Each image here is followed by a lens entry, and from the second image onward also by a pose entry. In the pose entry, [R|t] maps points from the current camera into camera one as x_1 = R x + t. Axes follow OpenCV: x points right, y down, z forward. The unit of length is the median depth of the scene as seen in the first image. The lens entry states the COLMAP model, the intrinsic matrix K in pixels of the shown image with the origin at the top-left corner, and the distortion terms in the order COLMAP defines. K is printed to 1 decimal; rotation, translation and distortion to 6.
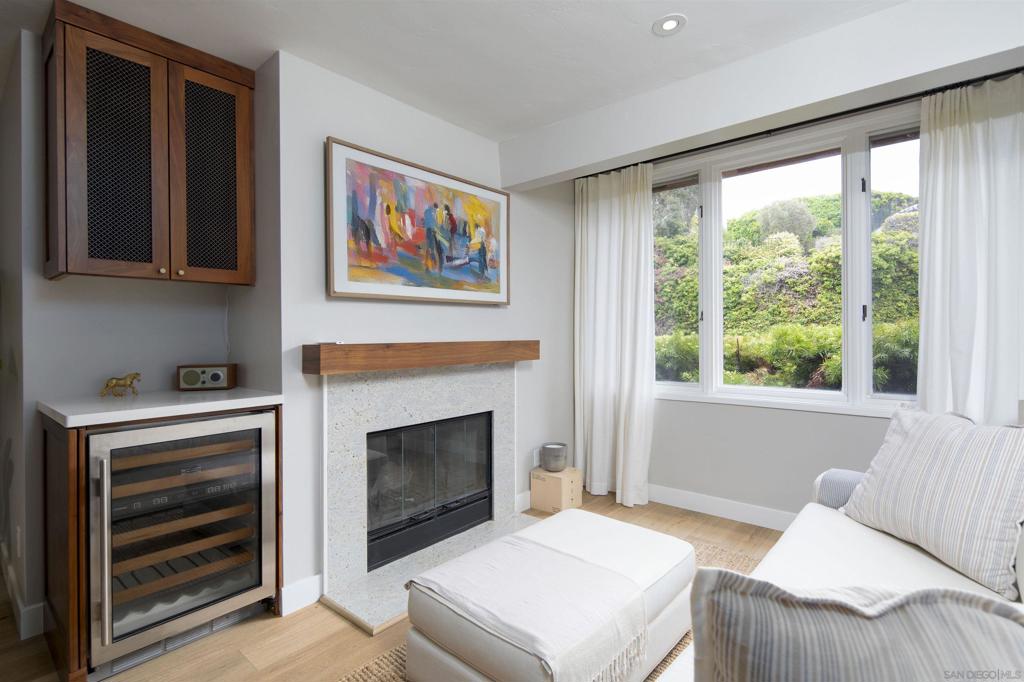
lens RADIAL K [[493.6, 0, 511.2], [0, 493.6, 336.2], [0, 0, 1]] dist [-0.001364, -0.000675]
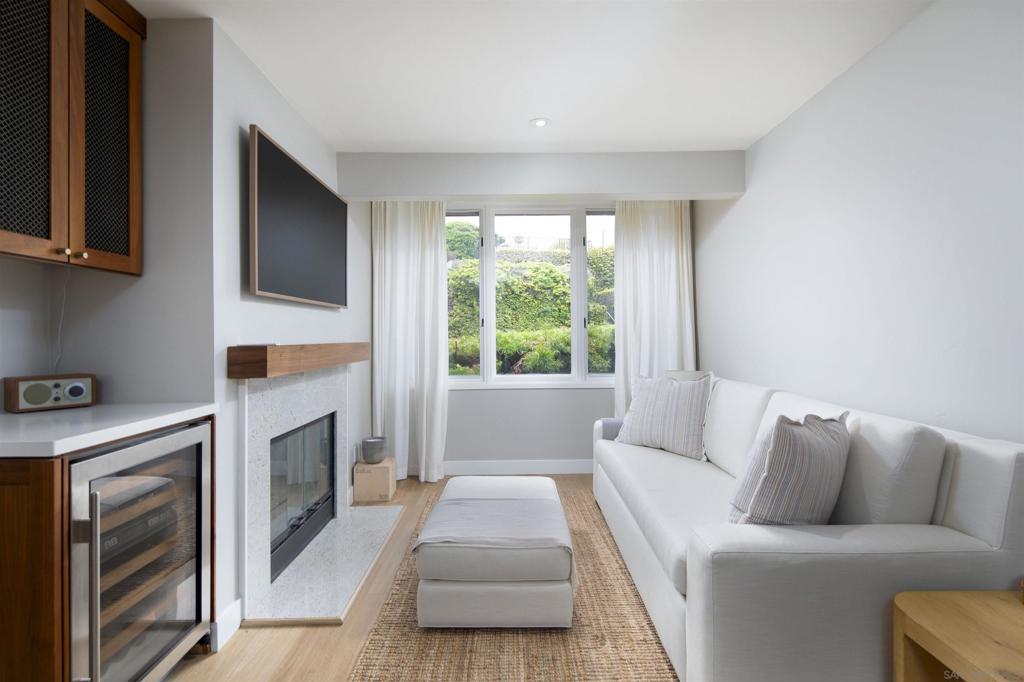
lens RADIAL K [[493.6, 0, 511.2], [0, 493.6, 336.2], [0, 0, 1]] dist [-0.001364, -0.000675]
pose [[0.748816, -0.000070, 0.662778, -0.596513], [0.007636, 0.999935, -0.008520, 0.009337], [-0.662734, 0.011441, 0.748767, -0.020750]]
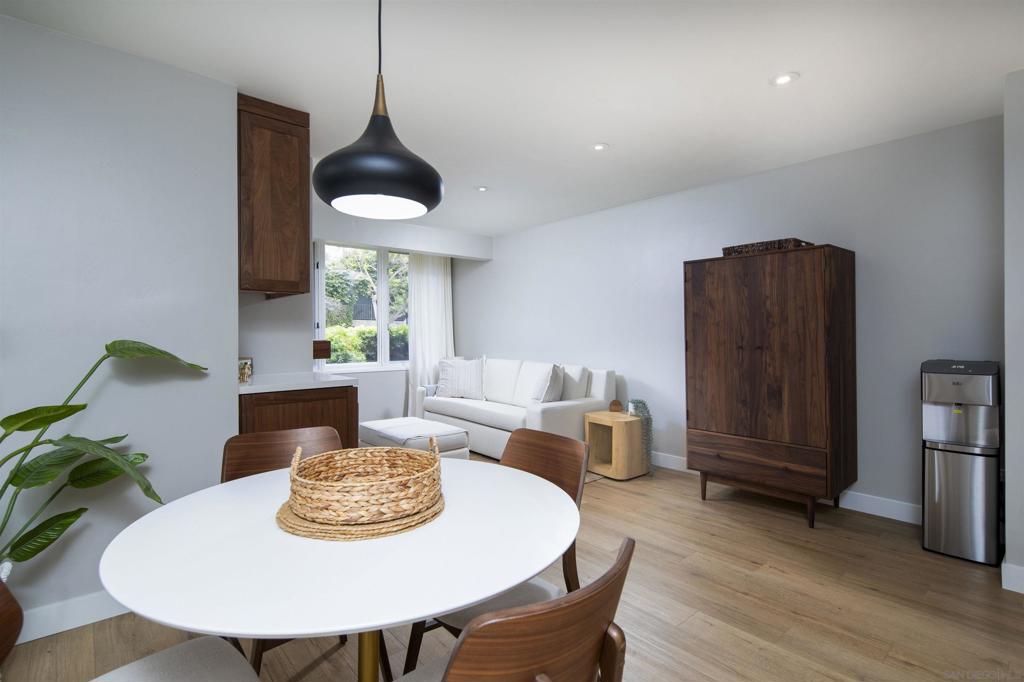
lens RADIAL K [[493.6, 0, 511.2], [0, 493.6, 336.2], [0, 0, 1]] dist [-0.001364, -0.000675]
pose [[0.124722, 0.001714, 0.992190, -1.814348], [0.005832, 0.999980, -0.002460, 0.008927], [-0.992175, 0.006094, 0.124710, 0.155672]]
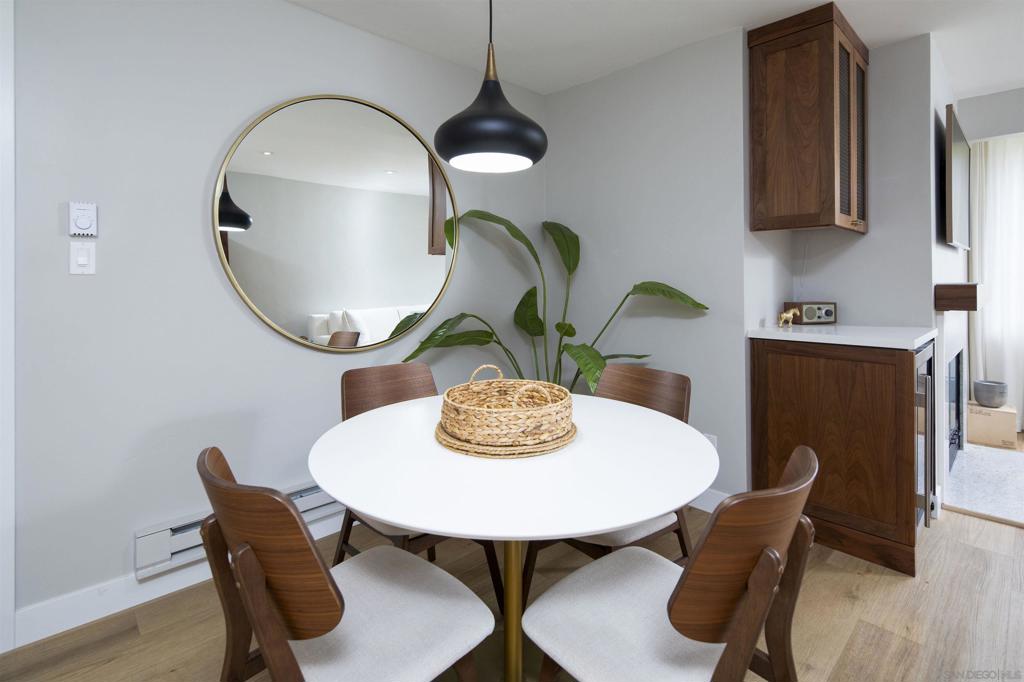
lens RADIAL K [[496.8, 0, 513.7], [0, 496.8, 276.8], [0, 0, 1]] dist [-0.002608, -0.000674]
pose [[0.994905, 0.001425, -0.100806, -1.209247], [-0.002387, 0.999953, -0.009423, 0.010829], [0.100788, 0.009616, 0.994861, -0.235665]]
